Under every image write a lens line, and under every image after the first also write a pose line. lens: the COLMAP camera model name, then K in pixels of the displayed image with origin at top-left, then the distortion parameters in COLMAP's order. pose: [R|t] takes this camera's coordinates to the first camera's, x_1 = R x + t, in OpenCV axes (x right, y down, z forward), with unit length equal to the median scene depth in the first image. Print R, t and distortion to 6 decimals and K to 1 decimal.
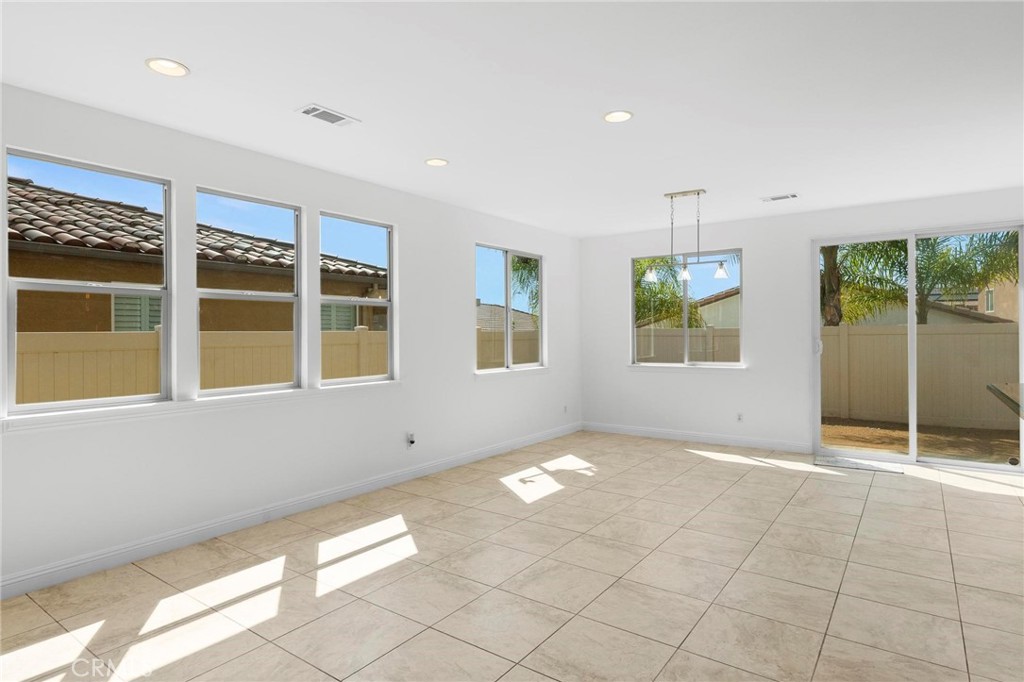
lens RADIAL K [[558.6, 0, 493.2], [0, 558.6, 337.7], [0, 0, 1]] dist [0.006774, -0.000897]
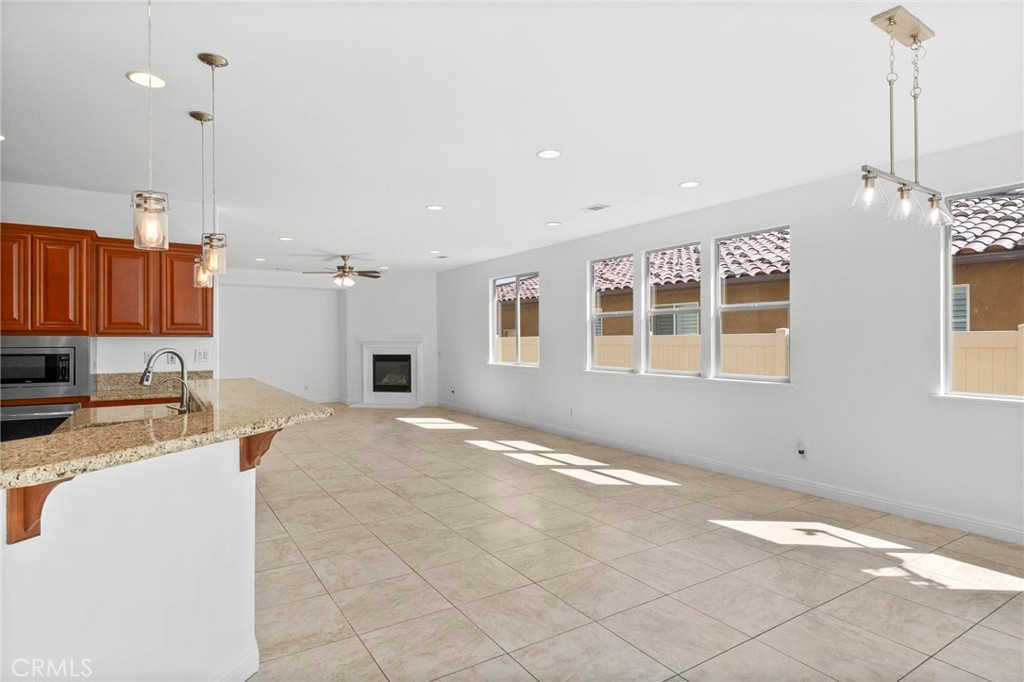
lens RADIAL K [[558.6, 0, 510.3], [0, 558.6, 338.9], [0, 0, 1]] dist [0.006774, -0.000897]
pose [[-0.352660, 0.006371, -0.935730, 1.243872], [0.001236, 0.999979, 0.006343, -0.006443], [0.935751, 0.001080, -0.352660, 1.233882]]
